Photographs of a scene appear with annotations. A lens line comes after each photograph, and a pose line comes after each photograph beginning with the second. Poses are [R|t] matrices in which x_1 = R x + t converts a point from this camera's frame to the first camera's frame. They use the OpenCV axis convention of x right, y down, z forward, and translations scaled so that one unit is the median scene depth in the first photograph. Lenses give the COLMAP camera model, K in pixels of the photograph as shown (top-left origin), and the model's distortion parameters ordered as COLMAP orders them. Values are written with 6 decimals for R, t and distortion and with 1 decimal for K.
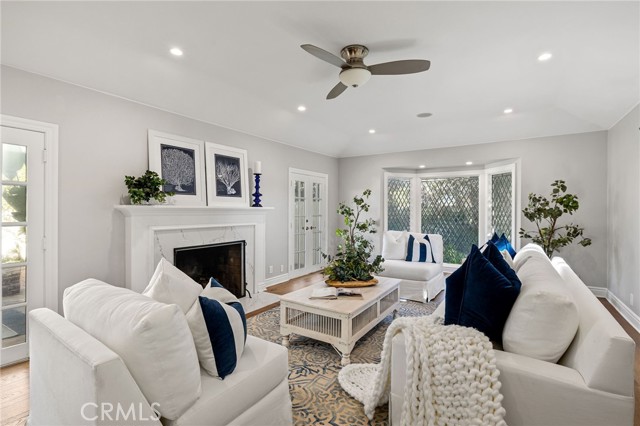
lens RADIAL K [[305.8, 0, 320.0], [0, 305.8, 213.0], [0, 0, 1]] dist [-0.000042, -0.000068]
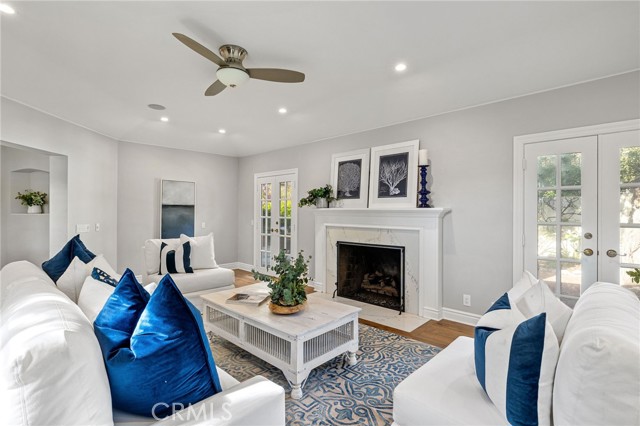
lens RADIAL K [[305.8, 0, 320.0], [0, 305.8, 213.0], [0, 0, 1]] dist [-0.000042, -0.000068]
pose [[-0.167530, -0.003278, -0.985861, 0.685747], [-0.017474, 0.999847, -0.000355, -0.001453], [0.985712, 0.017168, -0.167562, 0.971328]]
